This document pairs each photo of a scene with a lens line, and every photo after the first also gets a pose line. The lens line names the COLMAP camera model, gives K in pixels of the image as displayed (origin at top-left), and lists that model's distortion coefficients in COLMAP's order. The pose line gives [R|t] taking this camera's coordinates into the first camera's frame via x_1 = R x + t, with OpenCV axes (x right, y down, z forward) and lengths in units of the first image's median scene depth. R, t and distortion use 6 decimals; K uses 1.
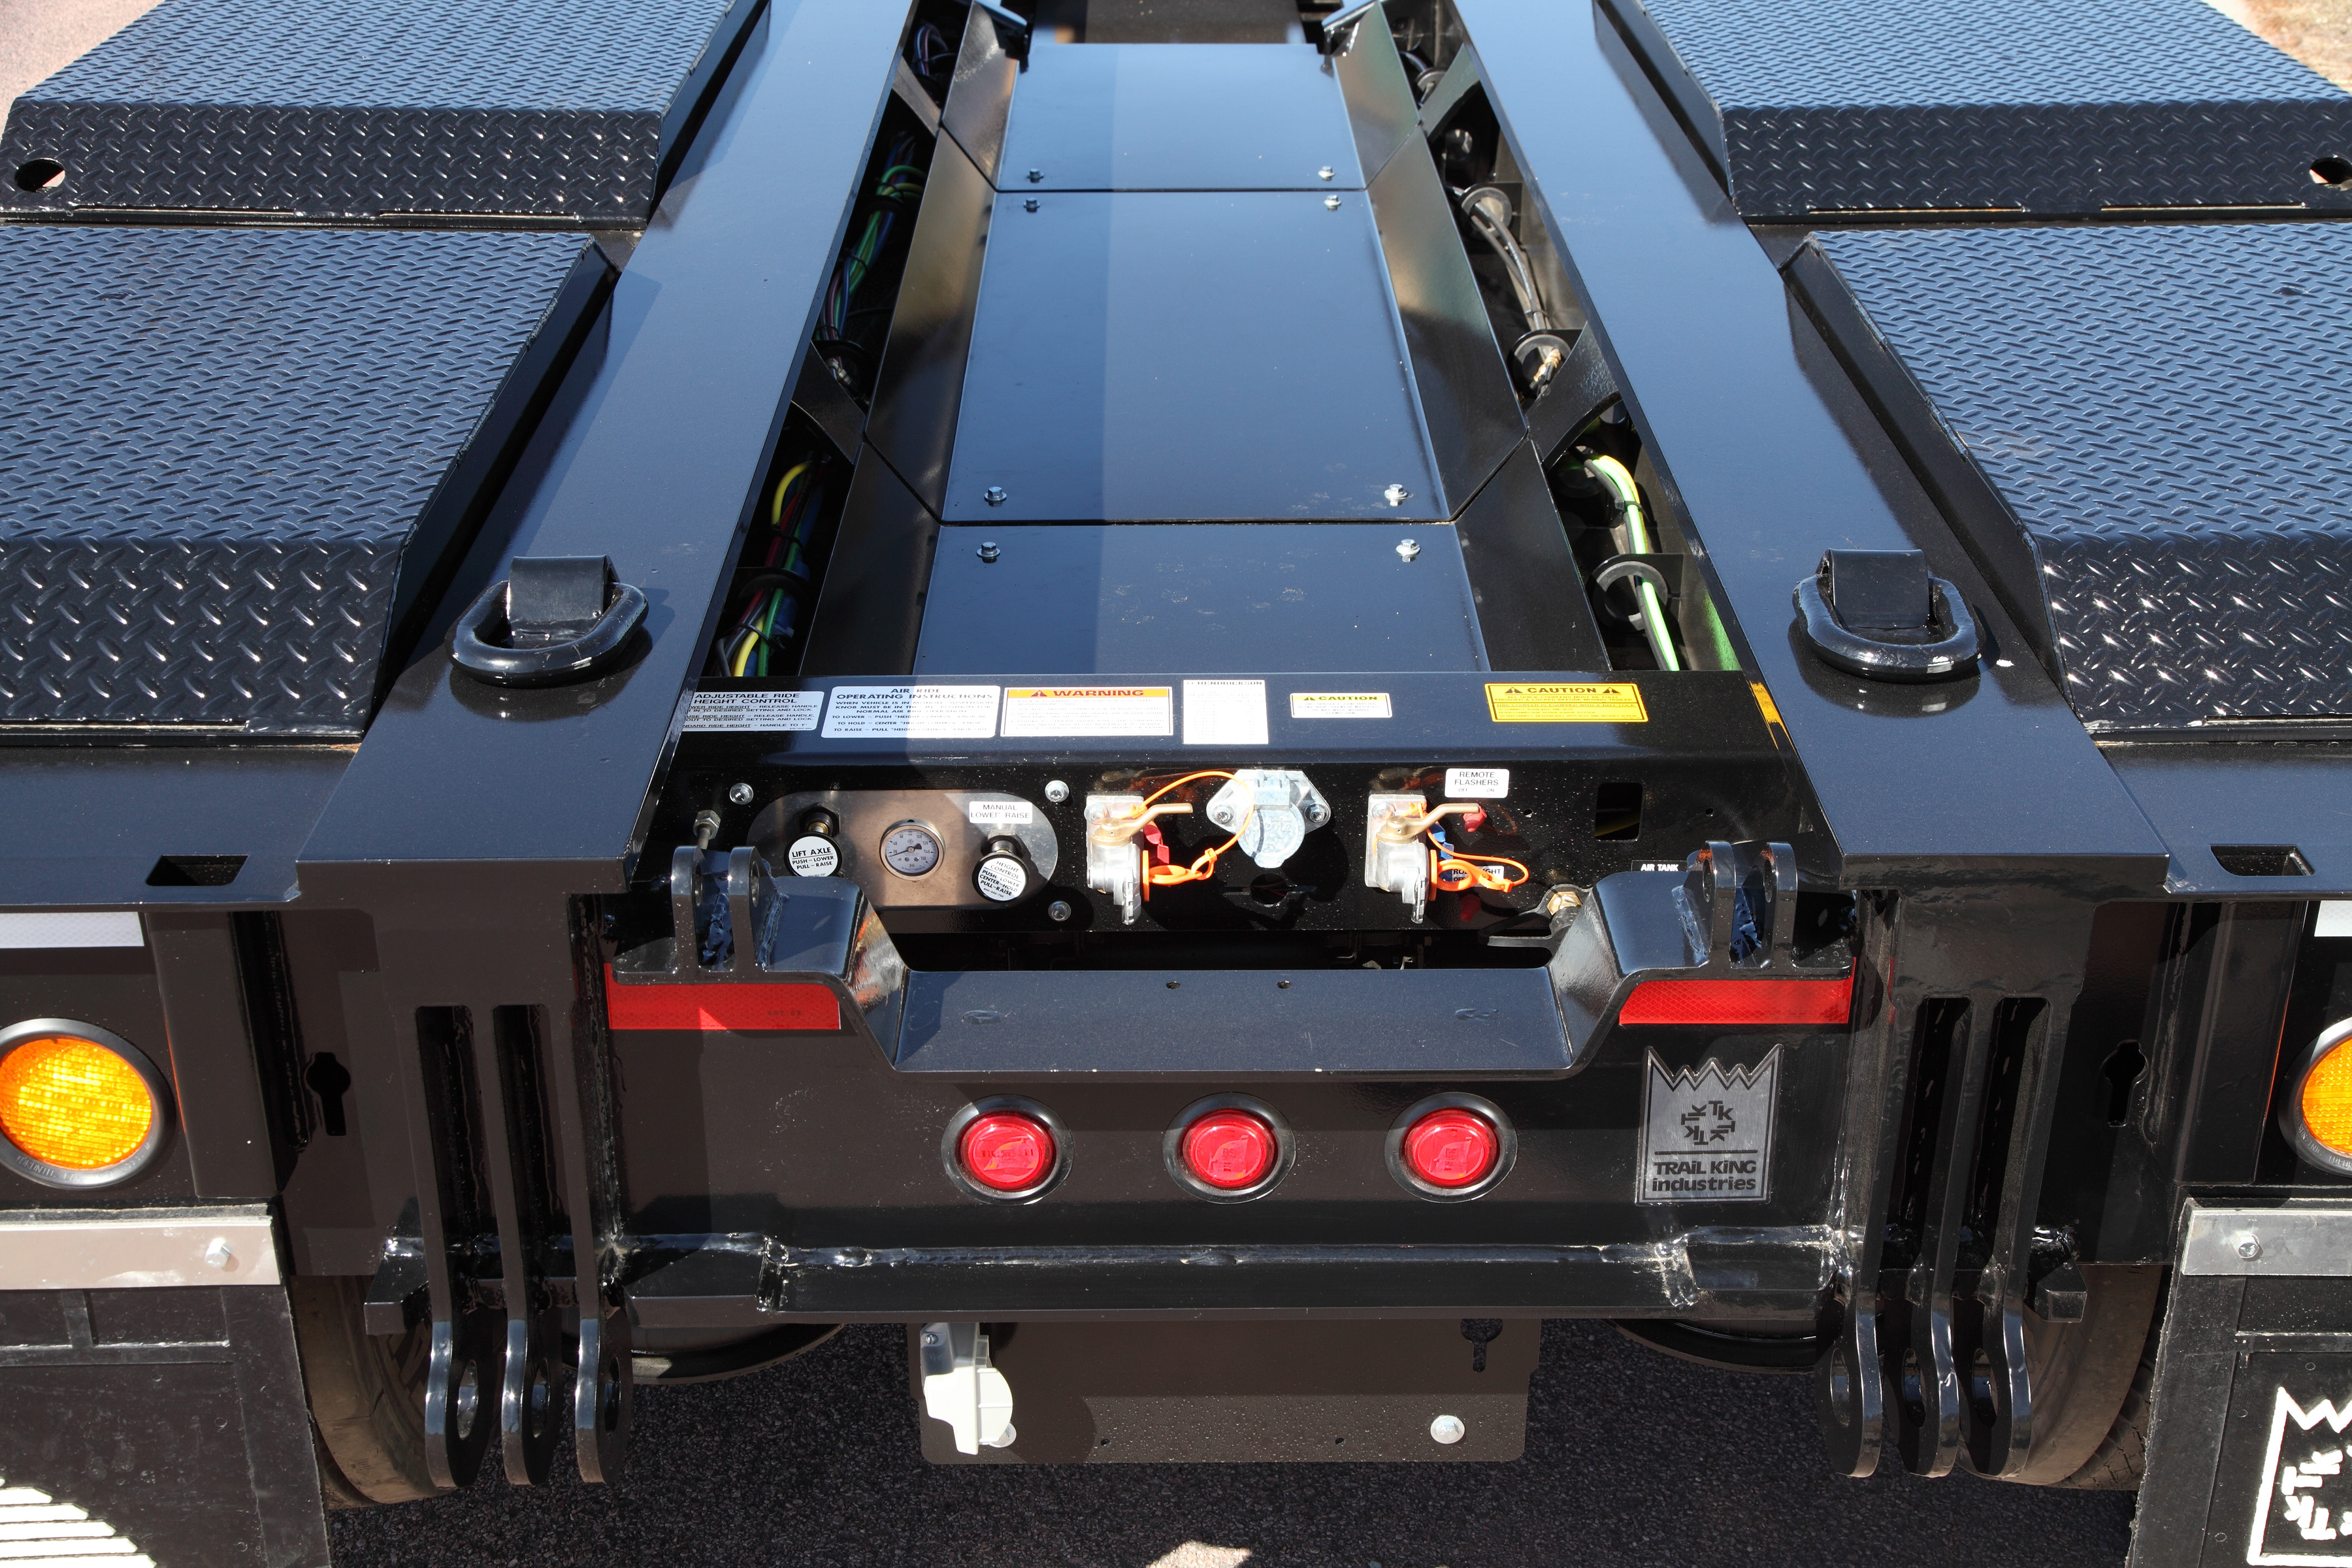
lens RADIAL K [[2876.1, 0, 1176.0], [0, 2876.1, 784.0], [0, 0, 1]] dist [0.003066, 0.340865]
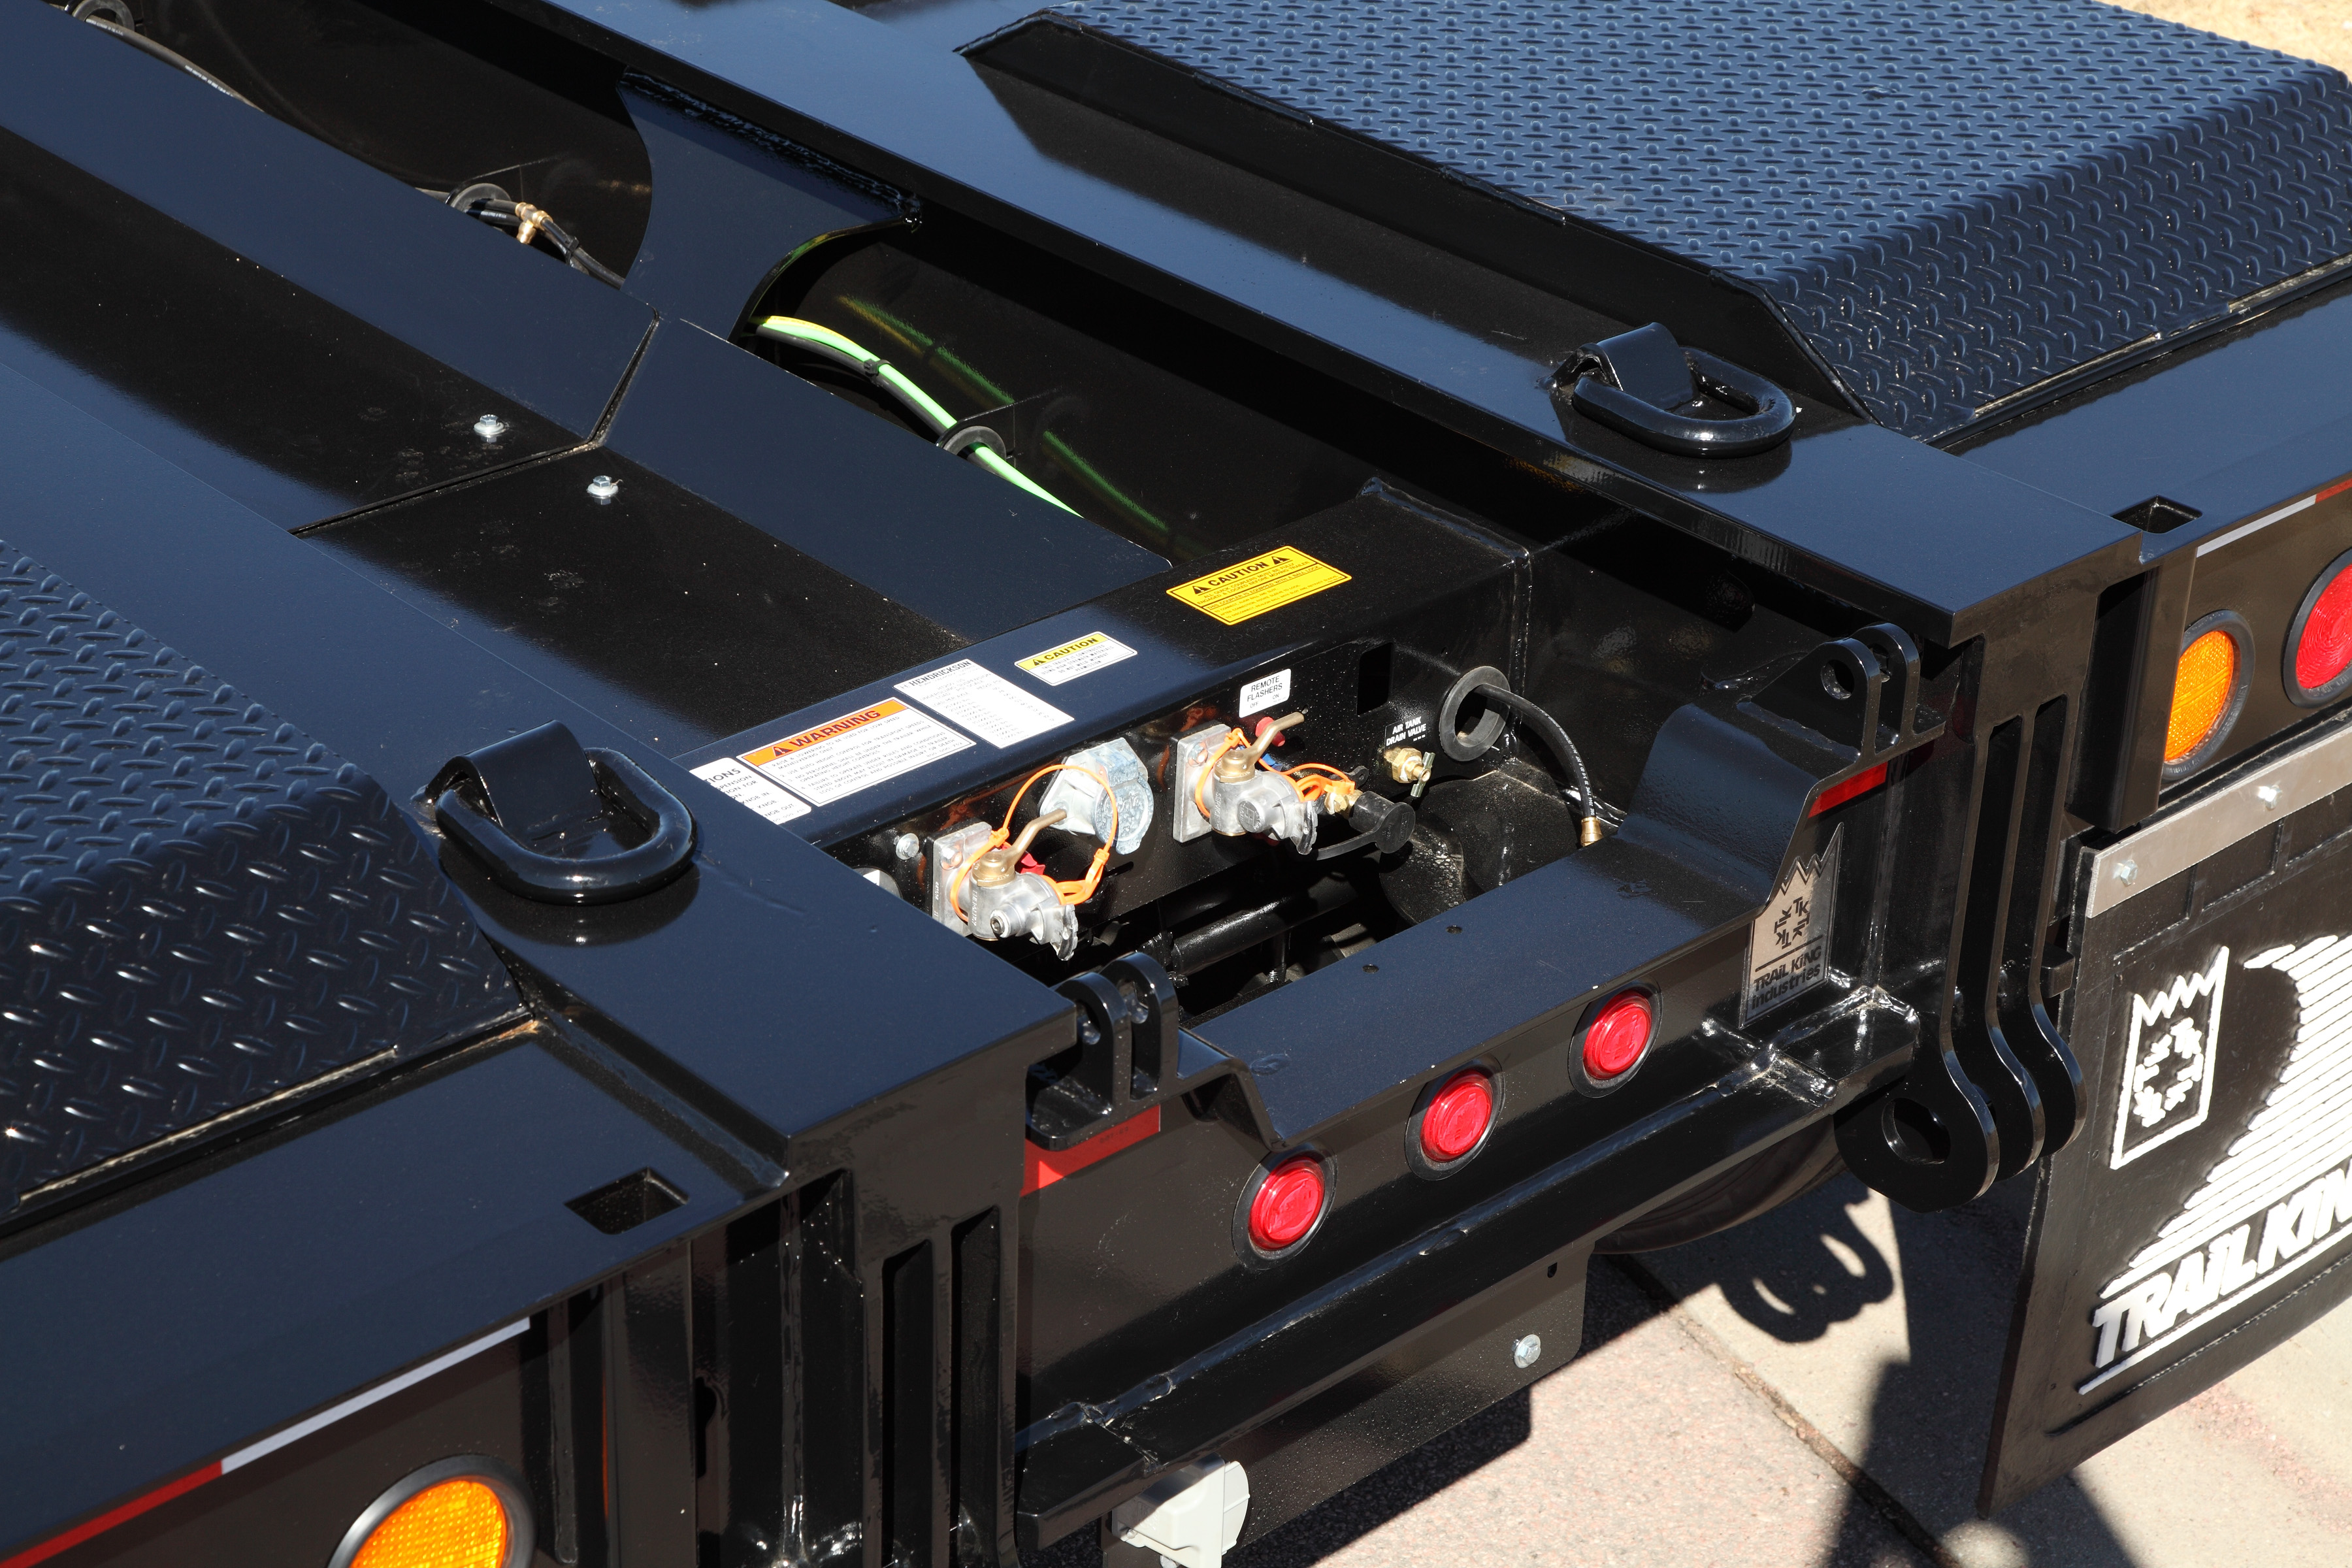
lens RADIAL K [[4506.4, 0, 1176.0], [0, 4506.4, 784.0], [0, 0, 1]] dist [0.006470, -0.055413]
pose [[0.743656, -0.303986, 0.595456, -0.844004], [0.283775, 0.949961, 0.130562, -0.182532], [-0.605349, 0.071882, 0.792708, -0.106232]]
